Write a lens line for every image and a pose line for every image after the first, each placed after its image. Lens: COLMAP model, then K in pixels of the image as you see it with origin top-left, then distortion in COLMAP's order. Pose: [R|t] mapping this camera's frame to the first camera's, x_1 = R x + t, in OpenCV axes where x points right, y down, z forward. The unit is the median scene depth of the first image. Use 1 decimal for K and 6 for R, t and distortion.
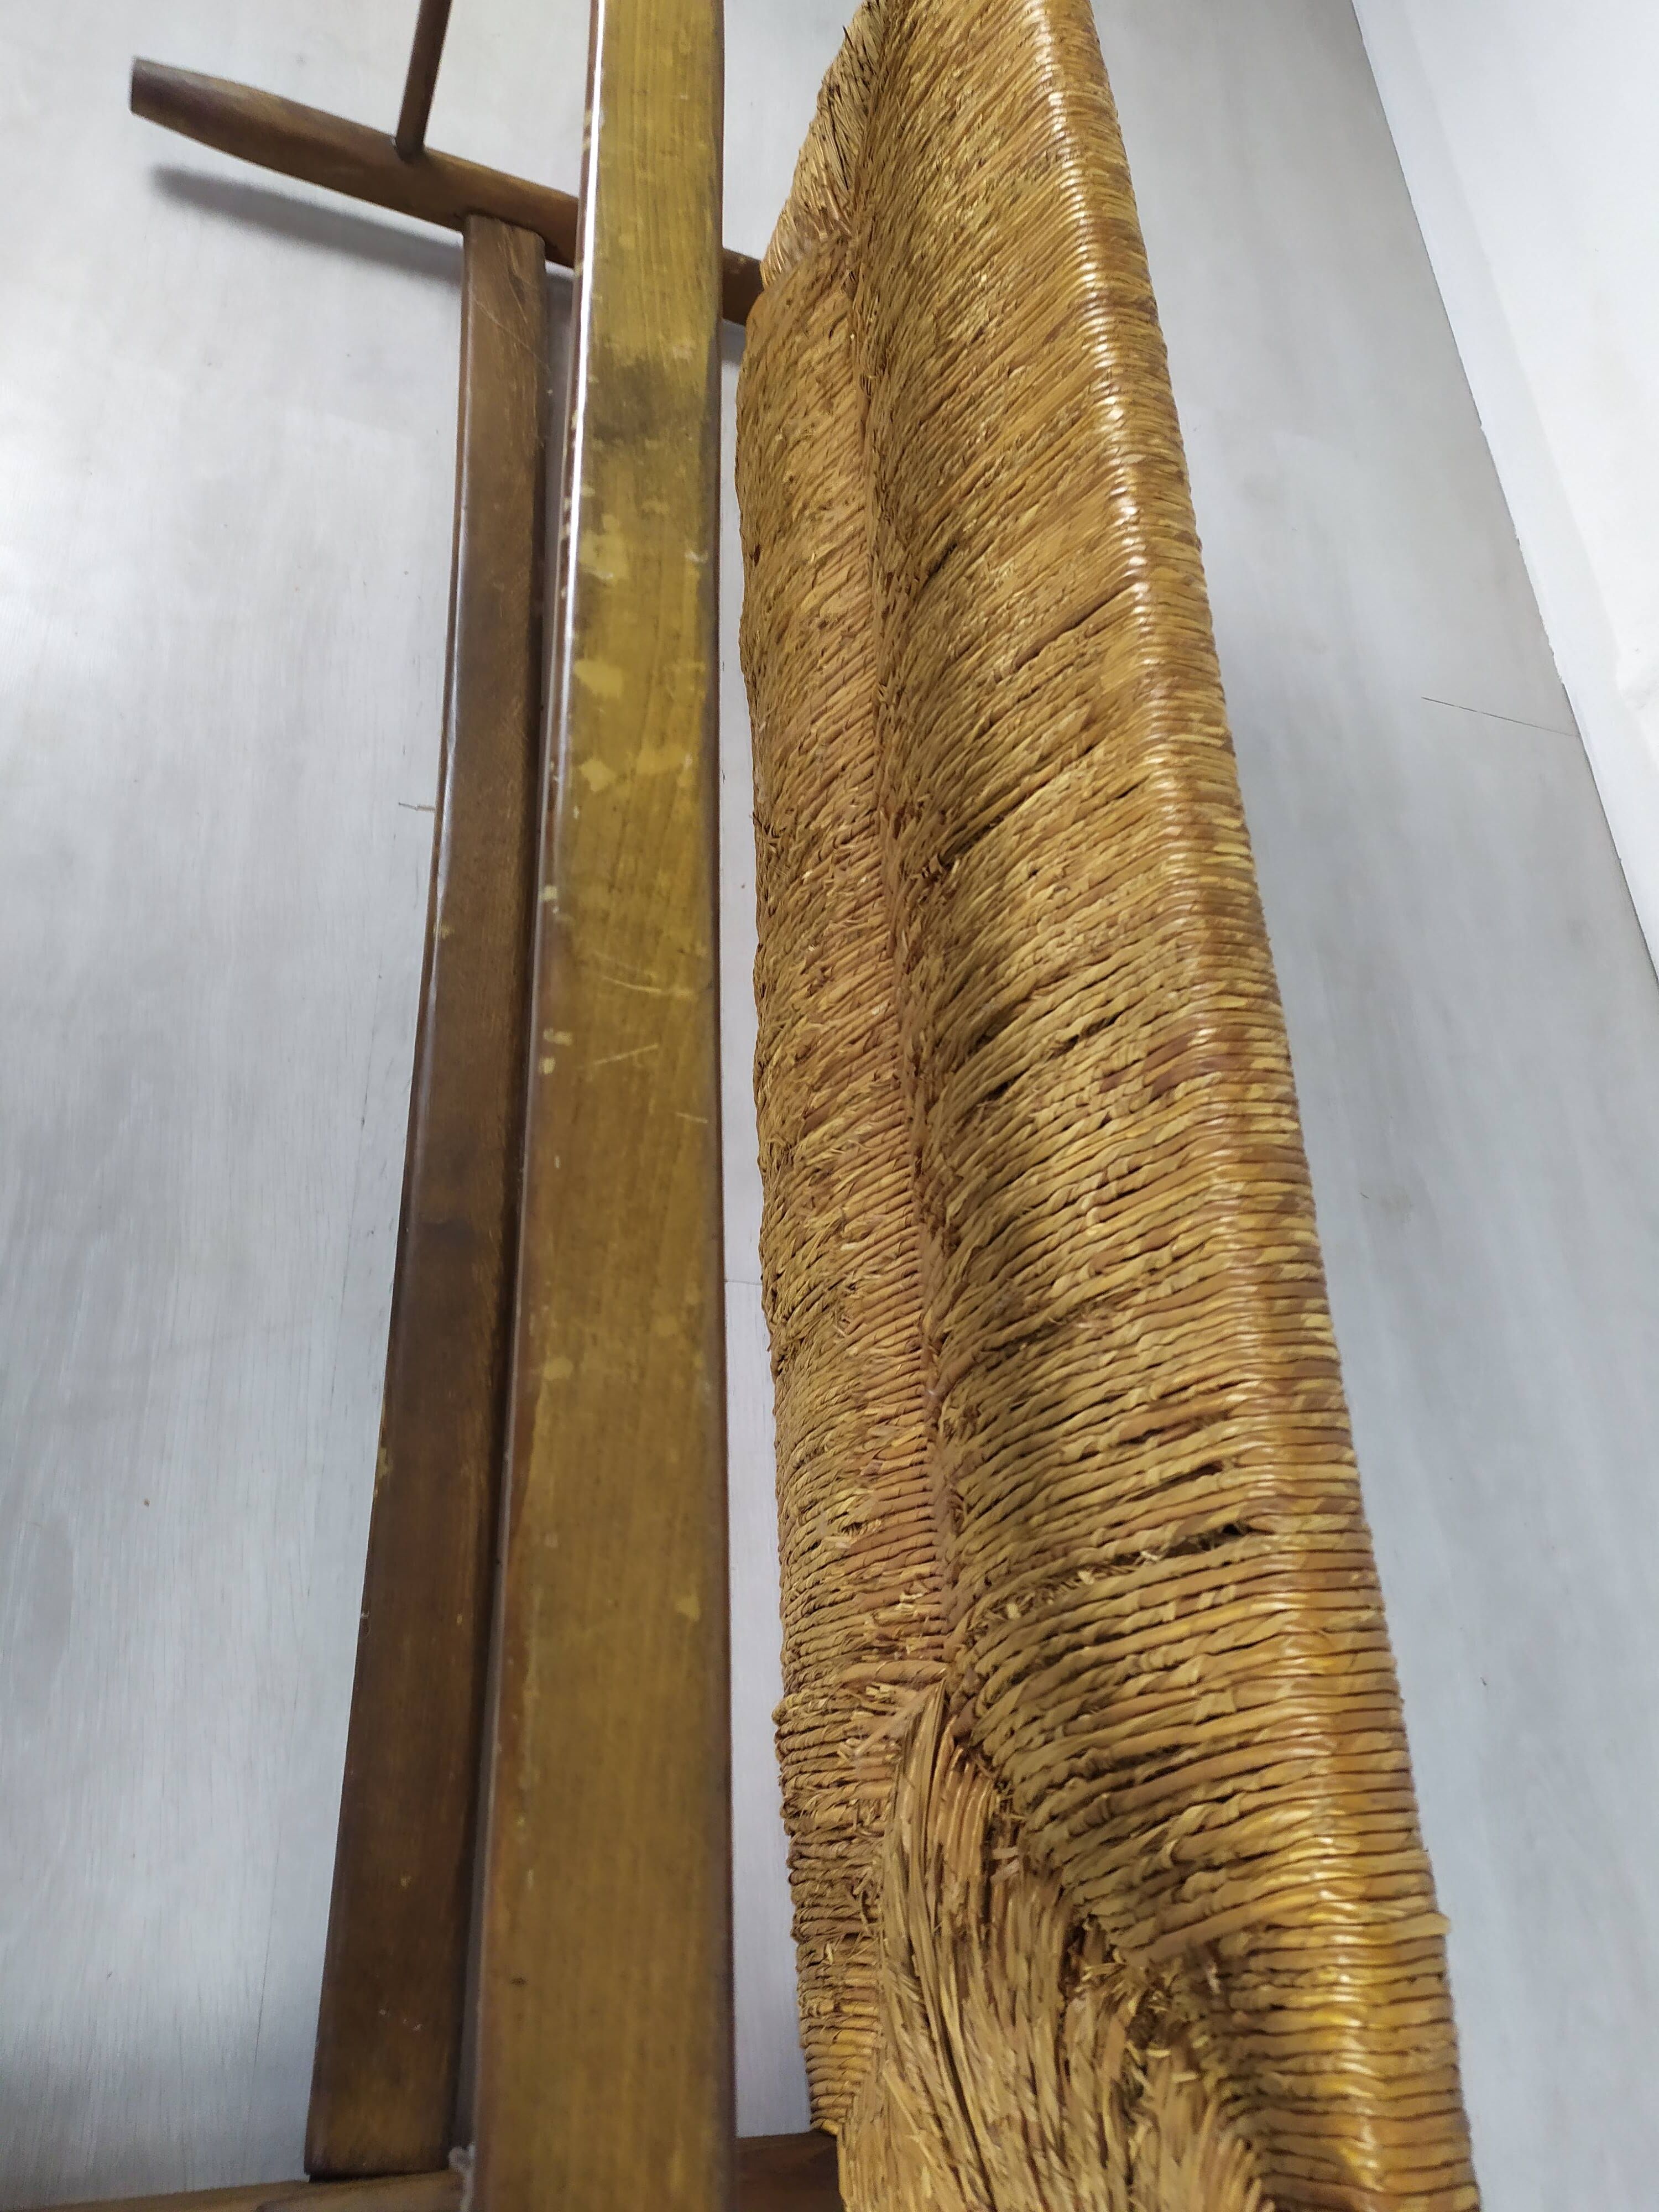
lens RADIAL K [[1694.2, 0, 775.4], [0, 1694.2, 981.9], [0, 0, 1]] dist [0.039168, -0.058062]
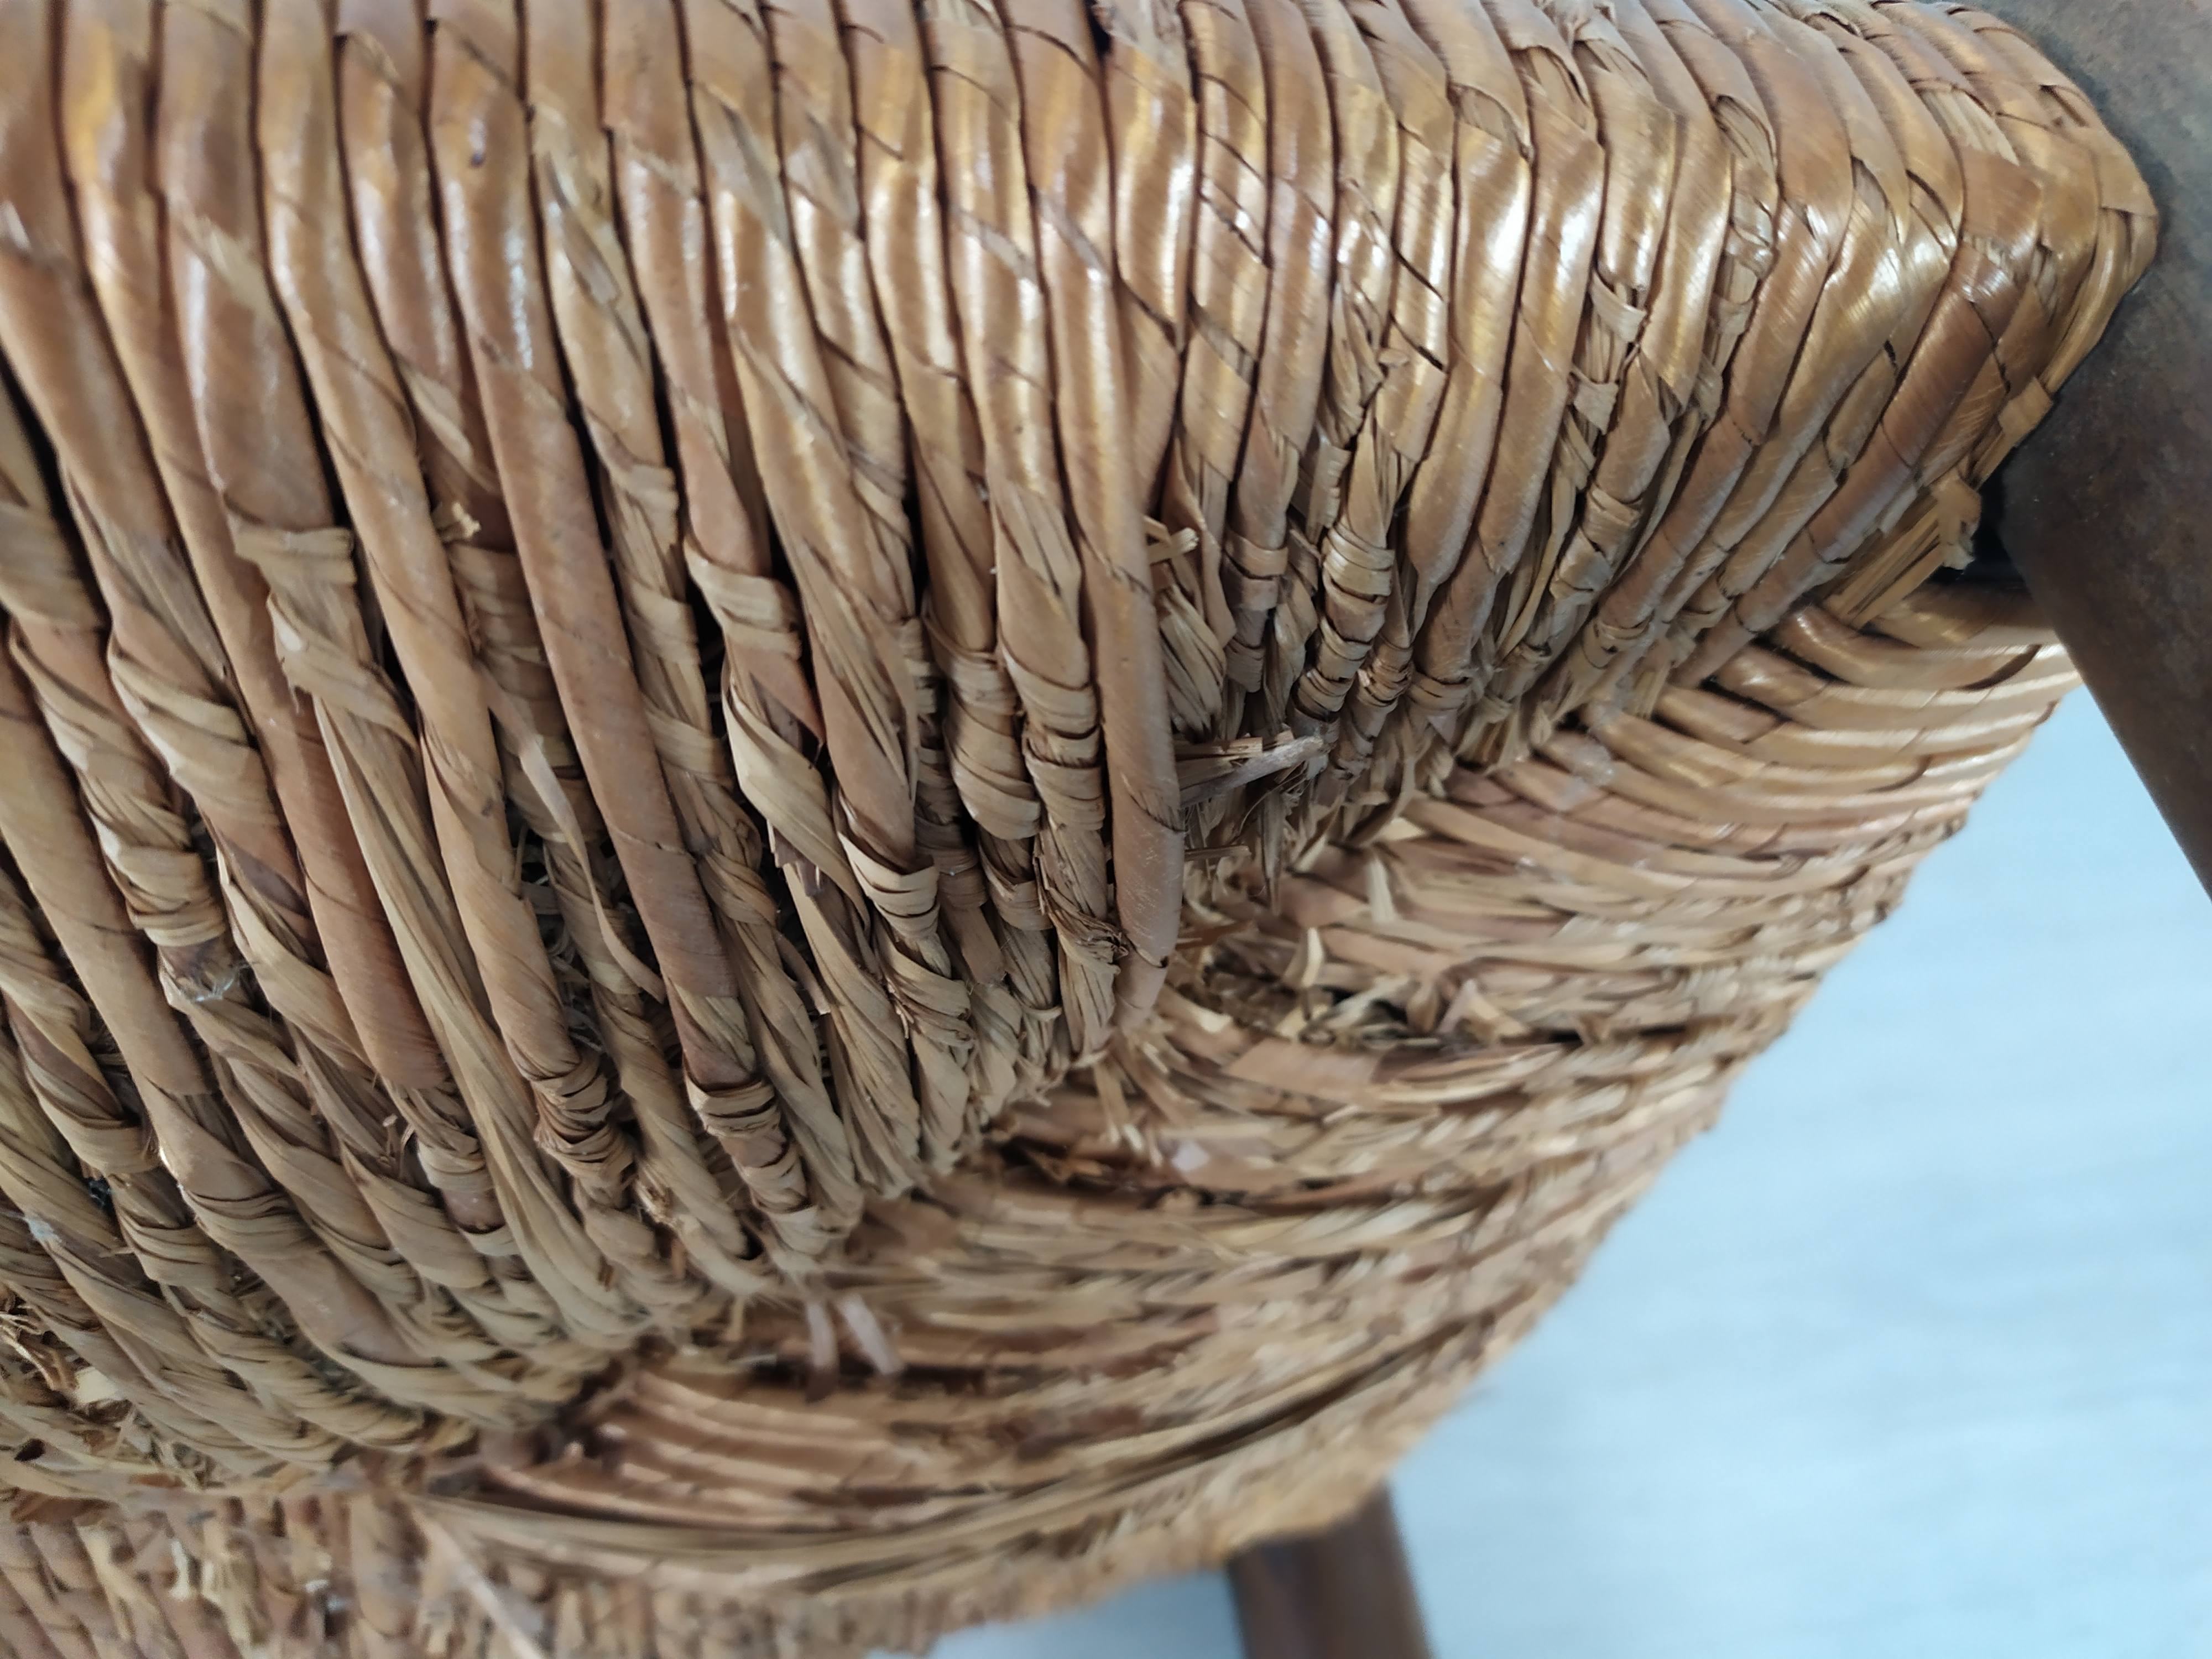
lens RADIAL K [[1694.2, 0, 1123.1], [0, 1694.2, 838.1], [0, 0, 1]] dist [0.039168, -0.058062]
pose [[-0.101571, -0.960488, 0.259125, 0.152835], [0.753170, 0.095927, 0.650795, 0.339695], [-0.649938, 0.261267, 0.713667, 0.733821]]
